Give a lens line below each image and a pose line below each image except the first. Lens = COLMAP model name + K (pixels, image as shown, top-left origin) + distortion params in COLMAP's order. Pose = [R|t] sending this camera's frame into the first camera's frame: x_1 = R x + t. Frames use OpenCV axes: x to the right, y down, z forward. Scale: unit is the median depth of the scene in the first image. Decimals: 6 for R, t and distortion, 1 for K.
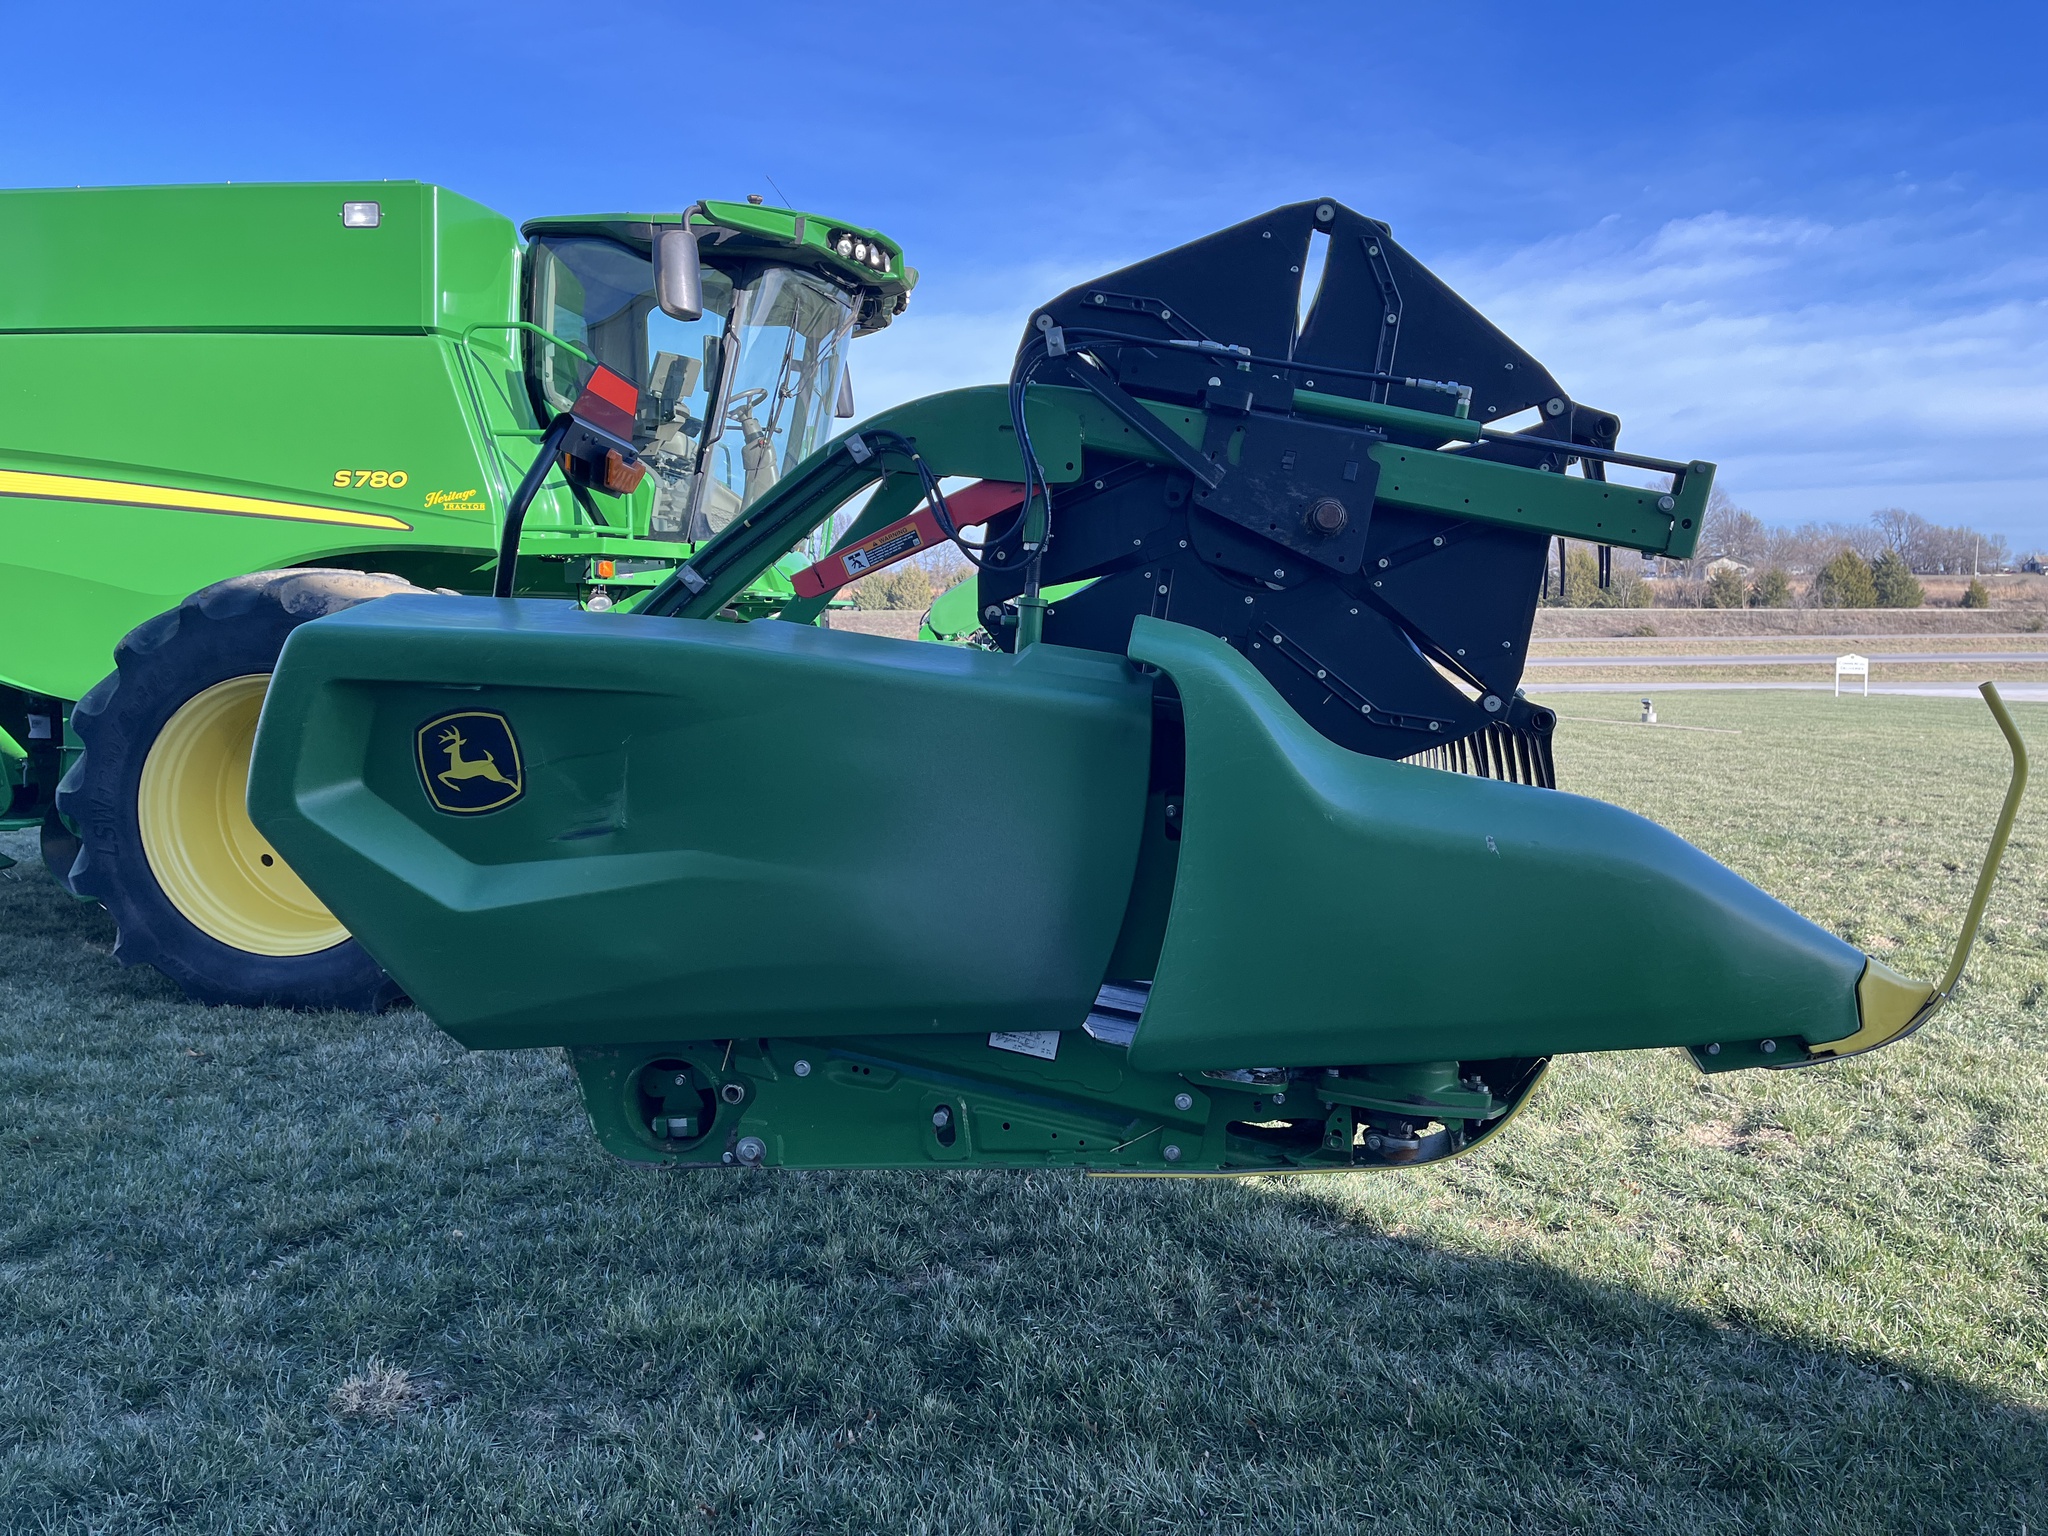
lens RADIAL K [[1559.1, 0, 1097.9], [0, 1559.1, 811.3], [0, 0, 1]] dist [0.061114, -0.109810]
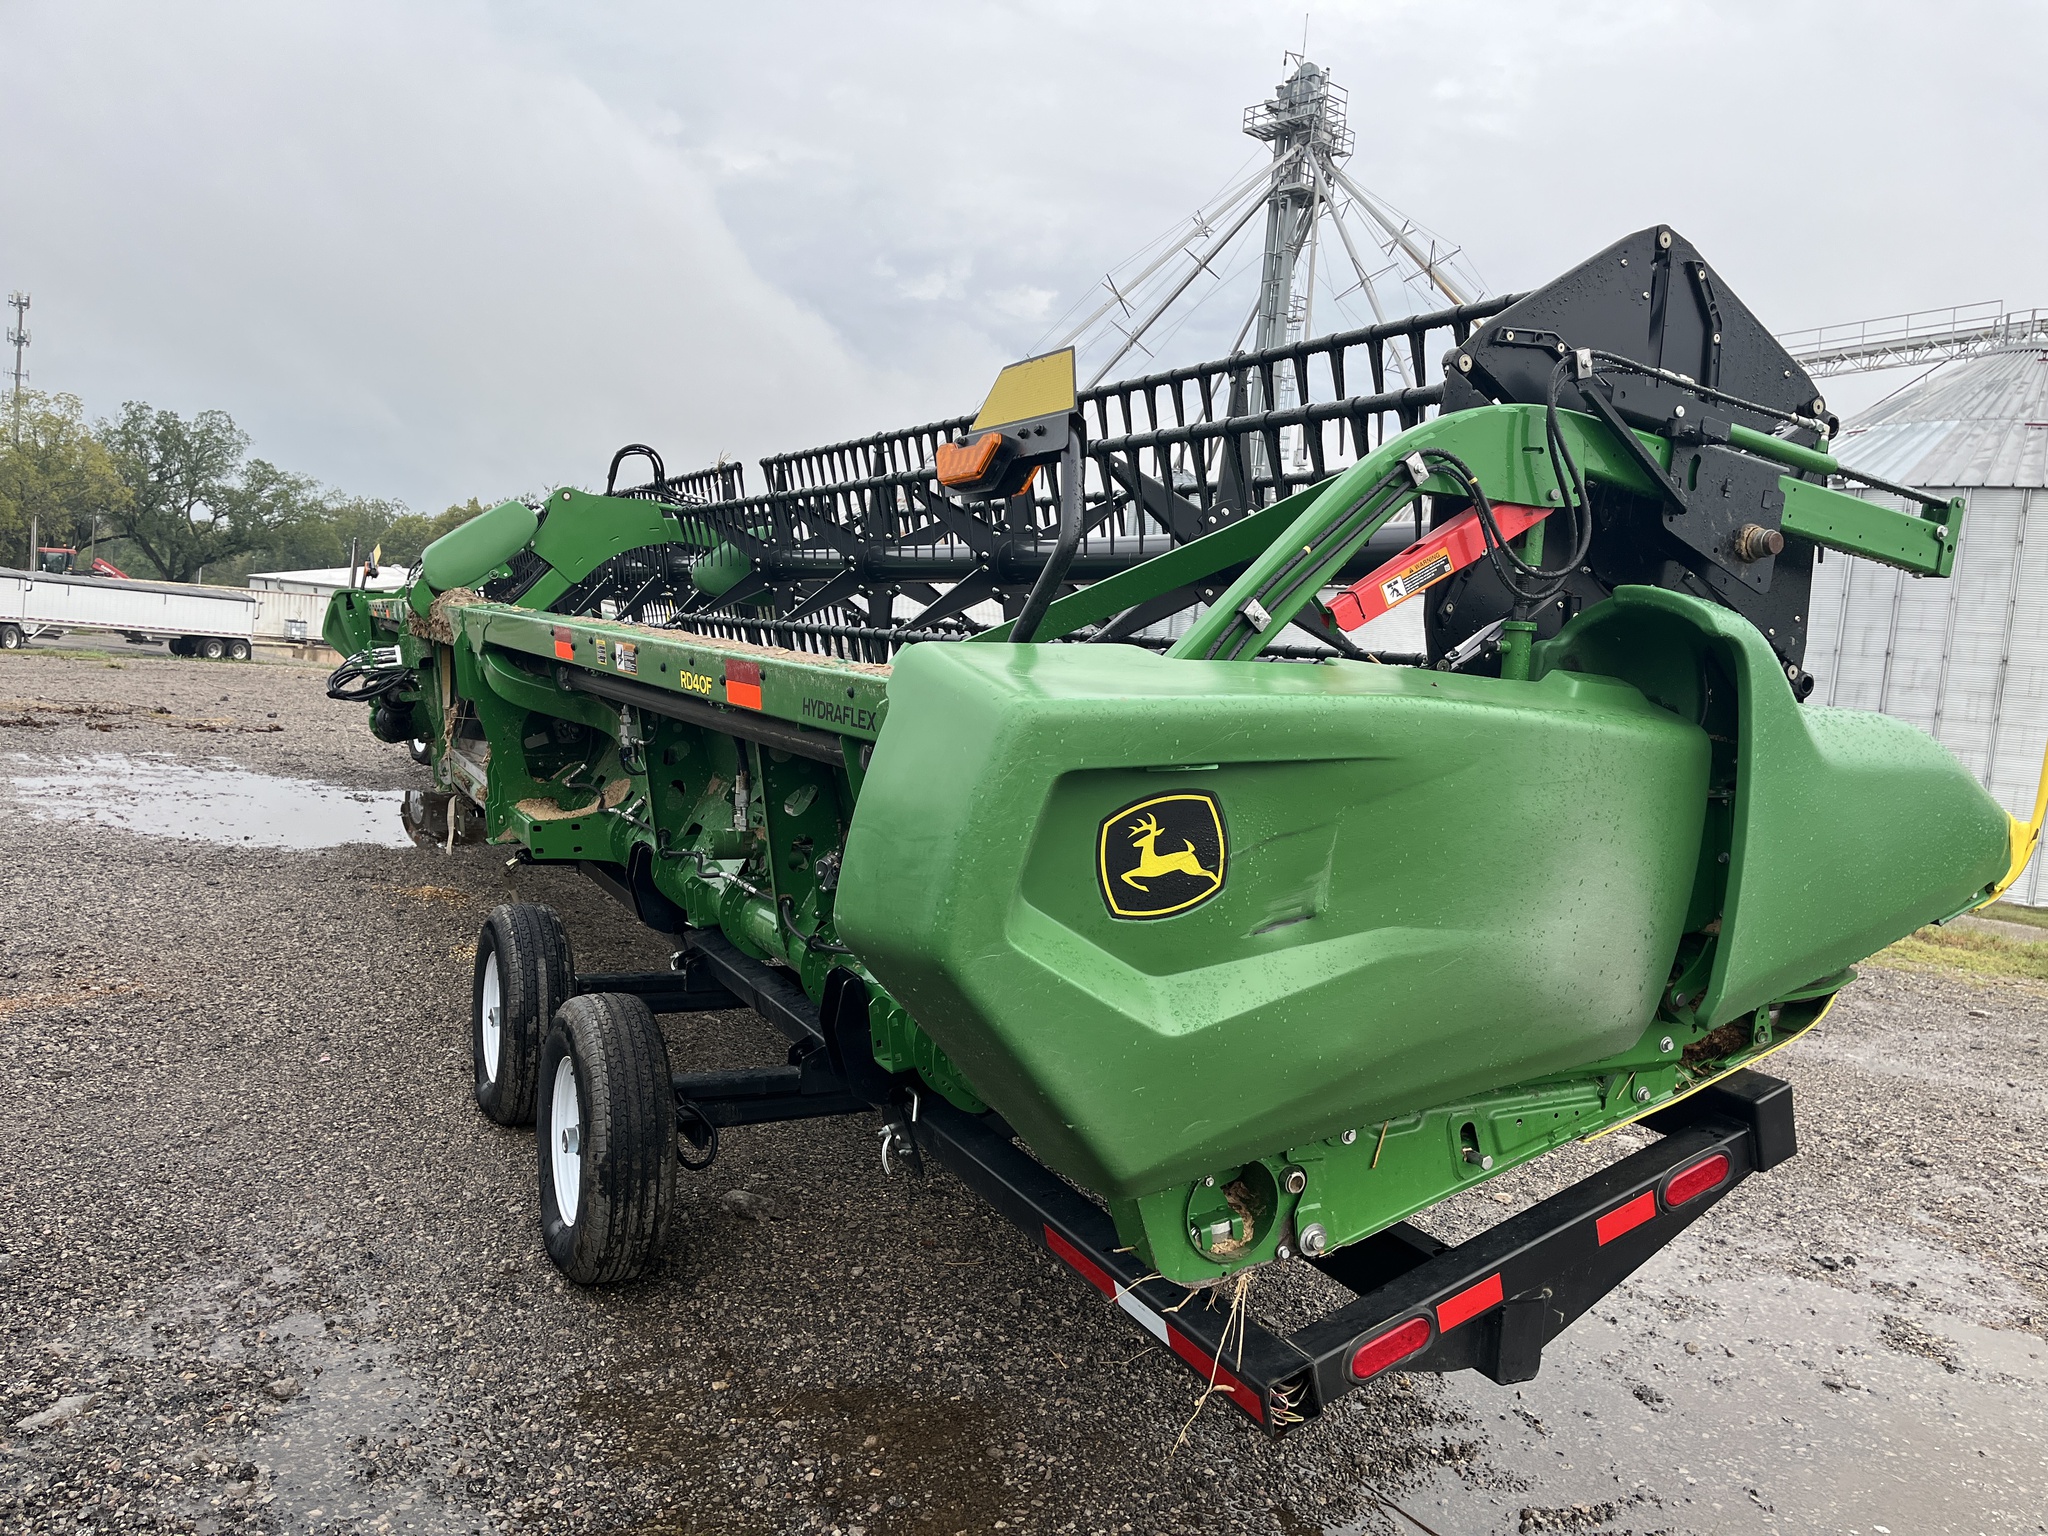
lens RADIAL K [[1525.4, 0, 1031.2], [0, 1525.4, 779.6], [0, 0, 1]] dist [0.079588, -0.111943]
pose [[0.851410, -0.087689, 0.517118, -0.813163], [0.068337, 0.996067, 0.056392, -0.112980], [-0.520029, -0.012675, 0.854054, 0.331167]]
